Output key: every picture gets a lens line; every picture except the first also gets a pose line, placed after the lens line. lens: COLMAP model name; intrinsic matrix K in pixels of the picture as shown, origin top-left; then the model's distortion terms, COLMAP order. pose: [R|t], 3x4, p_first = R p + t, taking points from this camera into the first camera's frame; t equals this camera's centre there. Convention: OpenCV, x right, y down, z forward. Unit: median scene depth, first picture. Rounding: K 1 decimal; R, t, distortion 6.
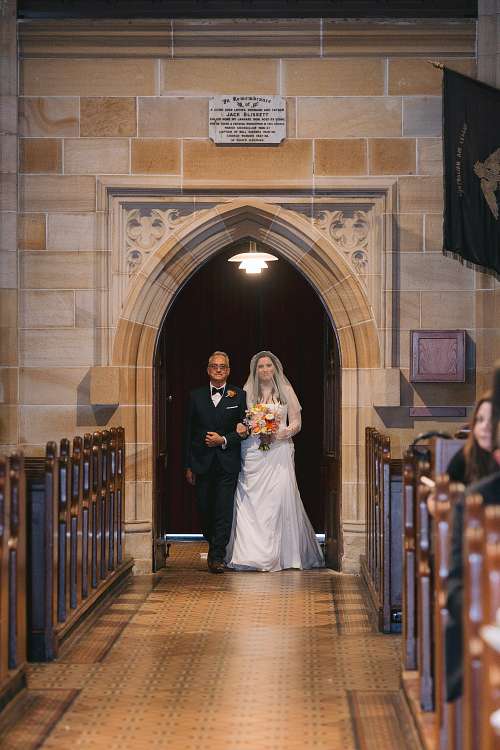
lens RADIAL K [[2989.7, 0, 250.0], [0, 2989.7, 375.0], [0, 0, 1]] dist [0.192839, -0.917491]
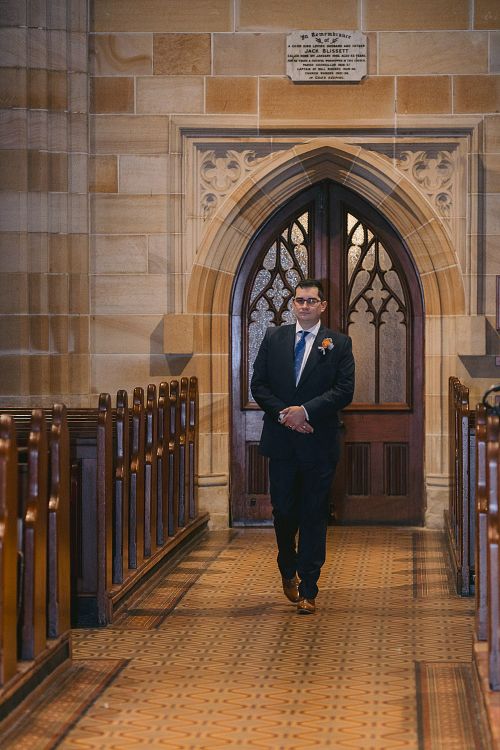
lens RADIAL K [[2921.3, 0, 250.0], [0, 2921.3, 375.0], [0, 0, 1]] dist [0.217348, 0.495224]
pose [[0.999305, -0.000737, -0.037263, 0.009548], [0.001389, 0.999846, 0.017490, 0.000349], [0.037244, -0.017529, 0.999152, 0.059591]]
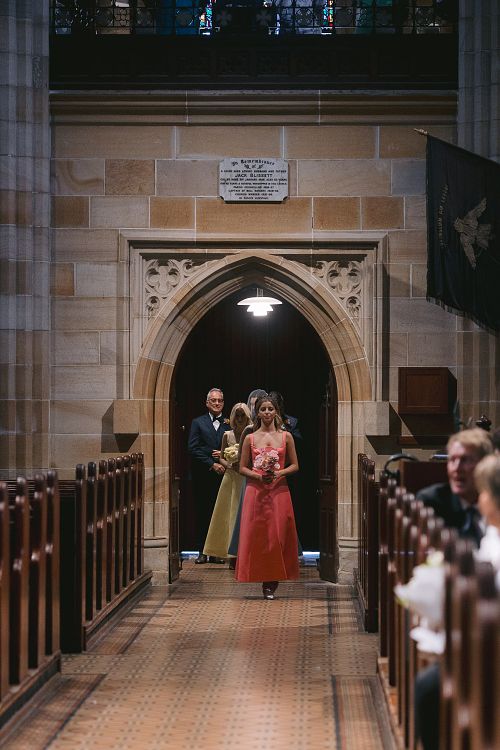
lens RADIAL K [[2921.3, 0, 250.0], [0, 2921.3, 375.0], [0, 0, 1]] dist [0.217348, 0.495224]
pose [[0.999981, 0.000964, -0.006028, 0.004441], [-0.001031, 0.999938, -0.011083, 0.000072], [0.006016, 0.011089, 0.999920, -0.096830]]
